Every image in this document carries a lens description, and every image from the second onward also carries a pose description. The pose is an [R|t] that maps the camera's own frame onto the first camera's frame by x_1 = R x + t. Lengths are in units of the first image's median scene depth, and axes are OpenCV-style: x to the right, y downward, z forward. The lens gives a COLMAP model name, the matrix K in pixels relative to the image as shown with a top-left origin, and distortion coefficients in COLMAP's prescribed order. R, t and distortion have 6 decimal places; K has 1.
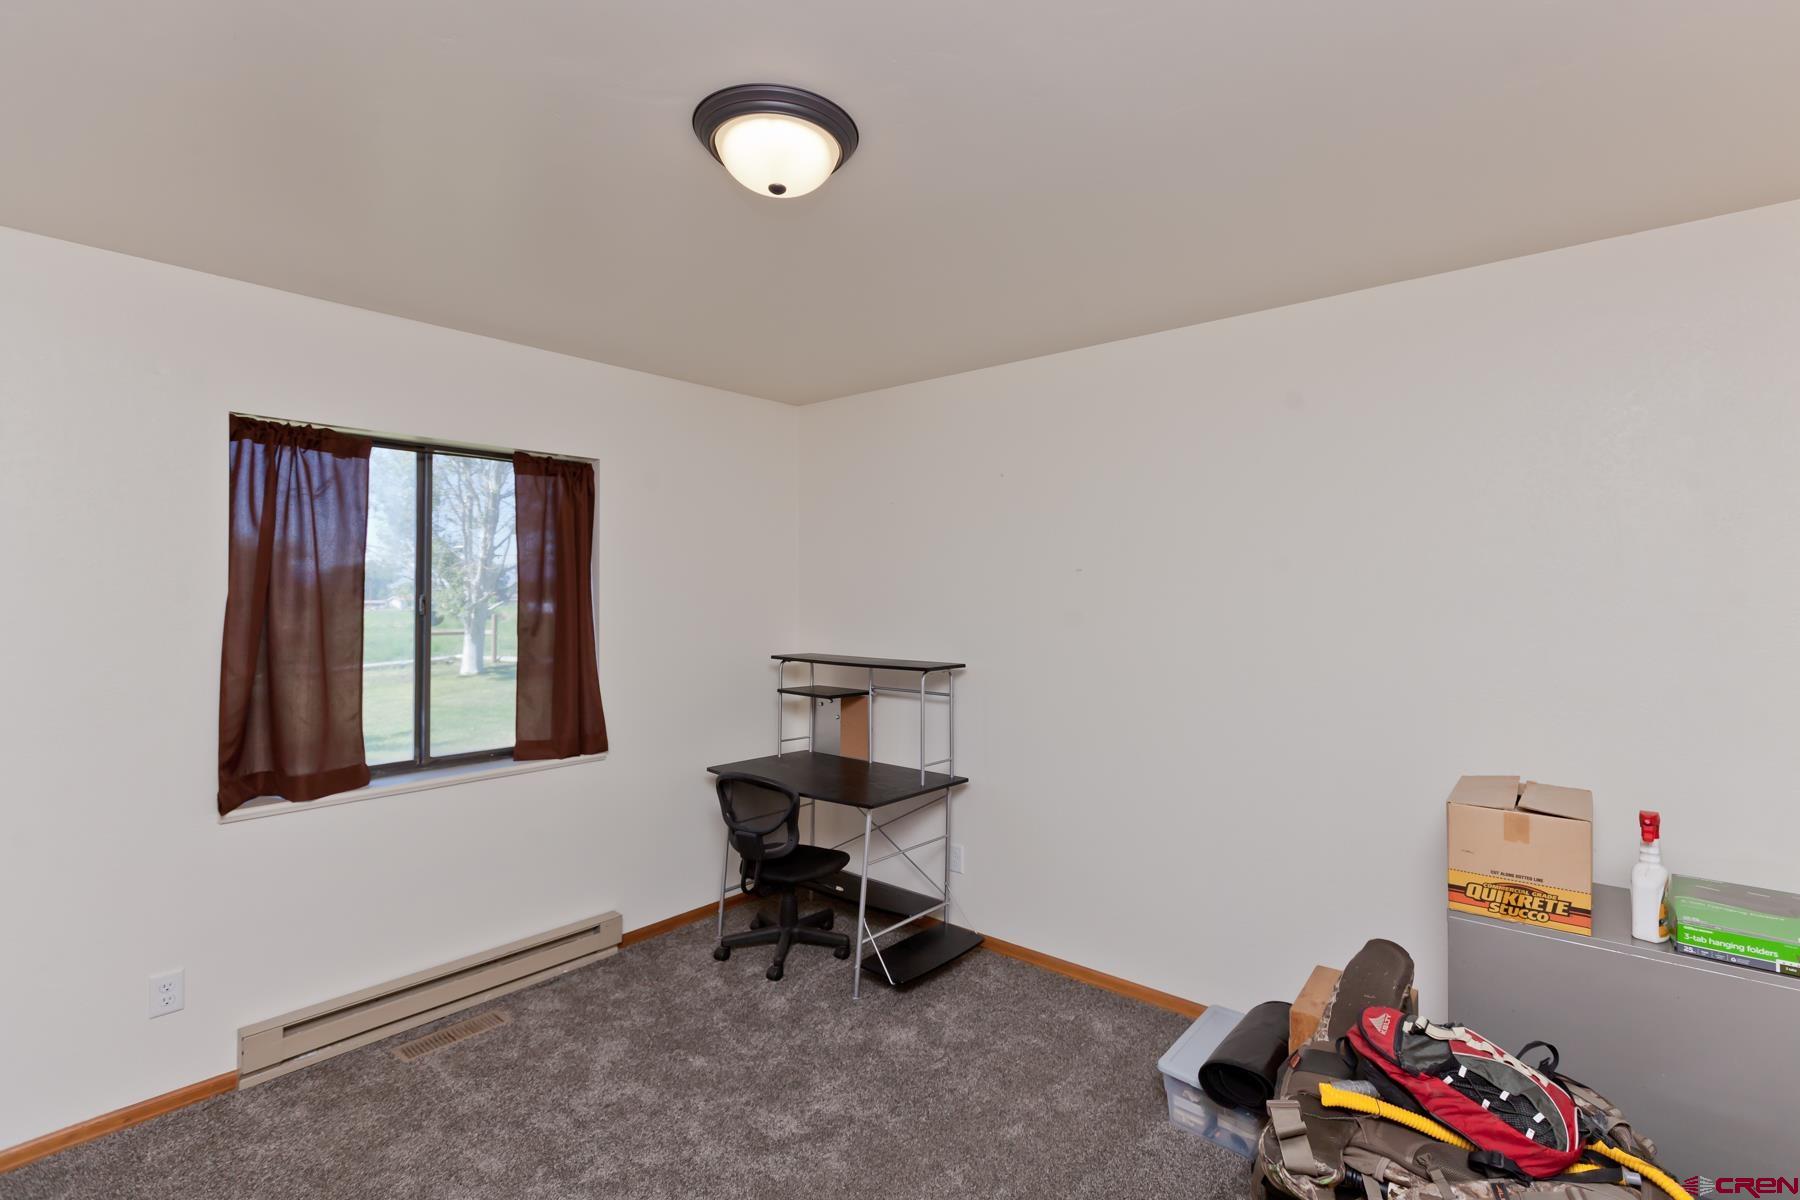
lens RADIAL K [[829.6, 0, 915.4], [0, 829.6, 598.2], [0, 0, 1]] dist [0.008571, -0.003275]
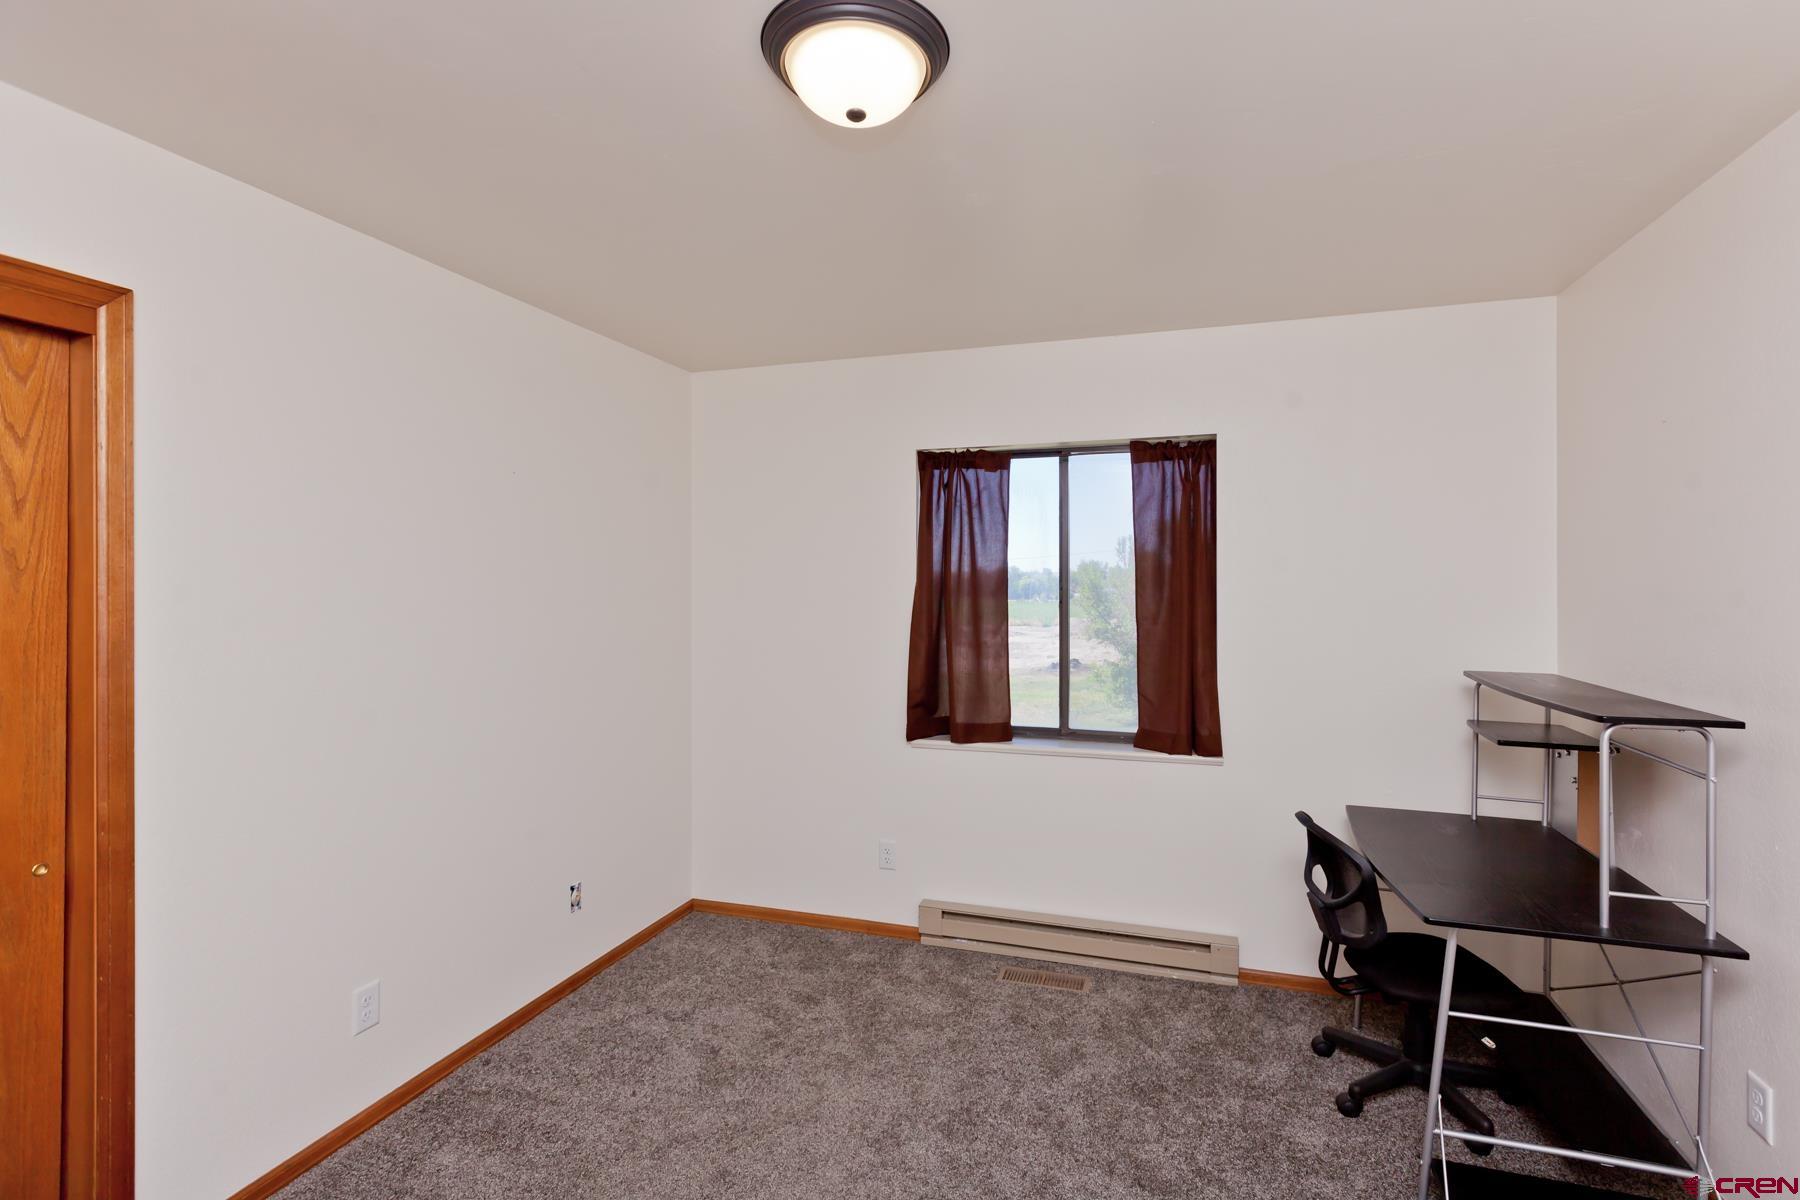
lens RADIAL K [[829.6, 0, 891.2], [0, 829.6, 588.6], [0, 0, 1]] dist [0.008571, -0.003275]
pose [[0.383722, 0.015518, -0.923318, 0.370781], [0.000848, 0.999852, 0.017157, -0.016457], [0.923448, -0.007367, 0.383652, 0.375870]]
